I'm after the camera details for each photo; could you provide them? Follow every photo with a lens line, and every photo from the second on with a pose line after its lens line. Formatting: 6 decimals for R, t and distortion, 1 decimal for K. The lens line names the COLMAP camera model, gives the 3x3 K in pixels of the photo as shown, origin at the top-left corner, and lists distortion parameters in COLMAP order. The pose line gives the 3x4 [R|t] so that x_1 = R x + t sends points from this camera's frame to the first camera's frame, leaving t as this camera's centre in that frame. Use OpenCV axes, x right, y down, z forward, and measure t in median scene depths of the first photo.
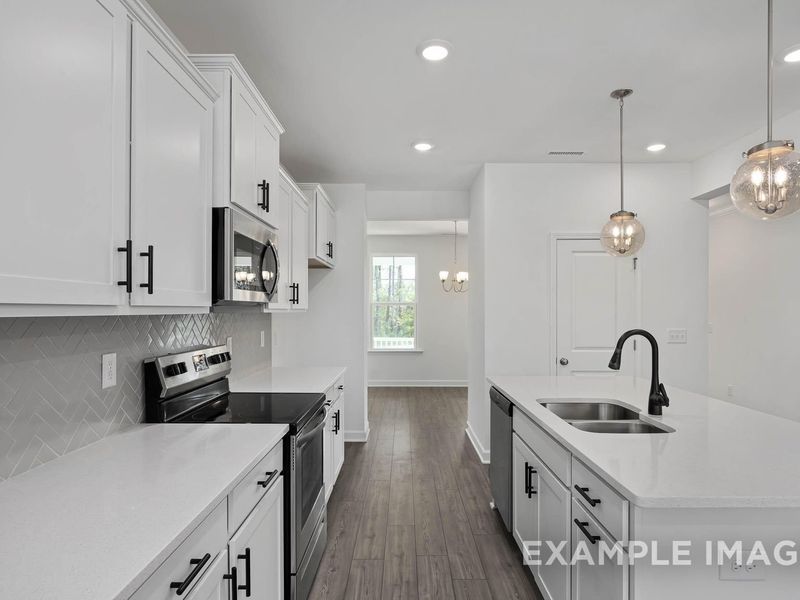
lens RADIAL K [[460.7, 0, 400.0], [0, 460.7, 300.0], [0, 0, 1]] dist [-0.004862, -0.000011]
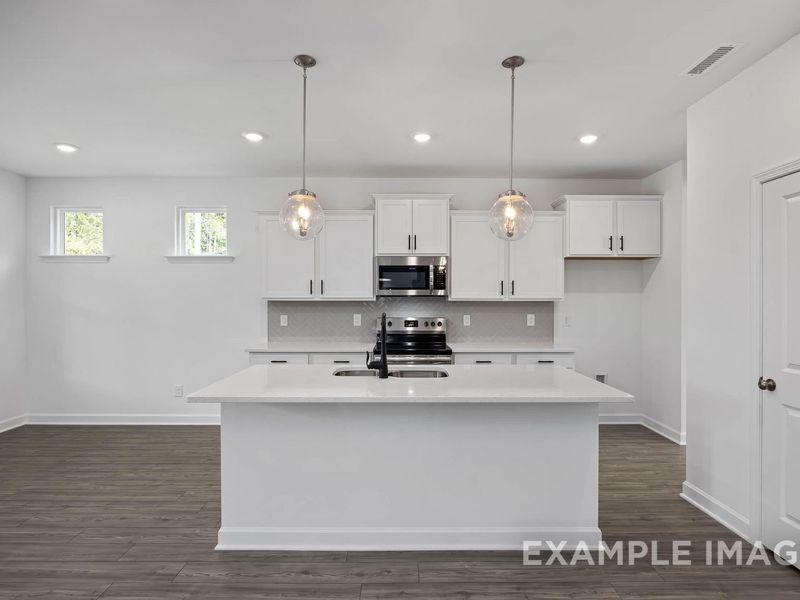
lens RADIAL K [[460.7, 0, 400.0], [0, 460.7, 300.0], [0, 0, 1]] dist [-0.004862, -0.000011]
pose [[0.007938, 0.000377, -0.999968, 1.884901], [0.022301, 0.999751, 0.000554, 0.024686], [0.999720, -0.022305, 0.007927, 1.024154]]
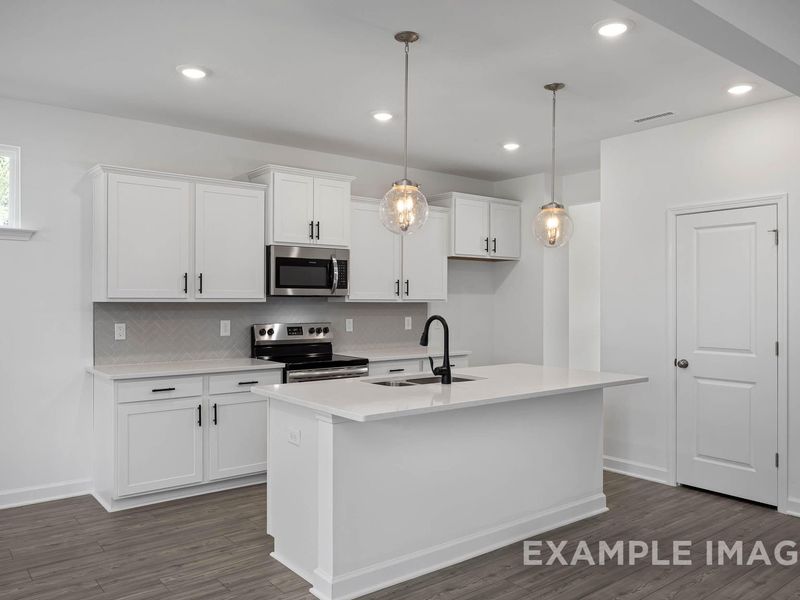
lens RADIAL K [[647.3, 0, 422.3], [0, 647.3, 291.2], [0, 0, 1]] dist [0.004489, -0.001191]
pose [[0.638603, -0.009966, -0.769472, 1.881554], [0.015470, 0.999880, -0.000111, -0.004632], [0.769381, -0.011833, 0.638681, -0.188788]]
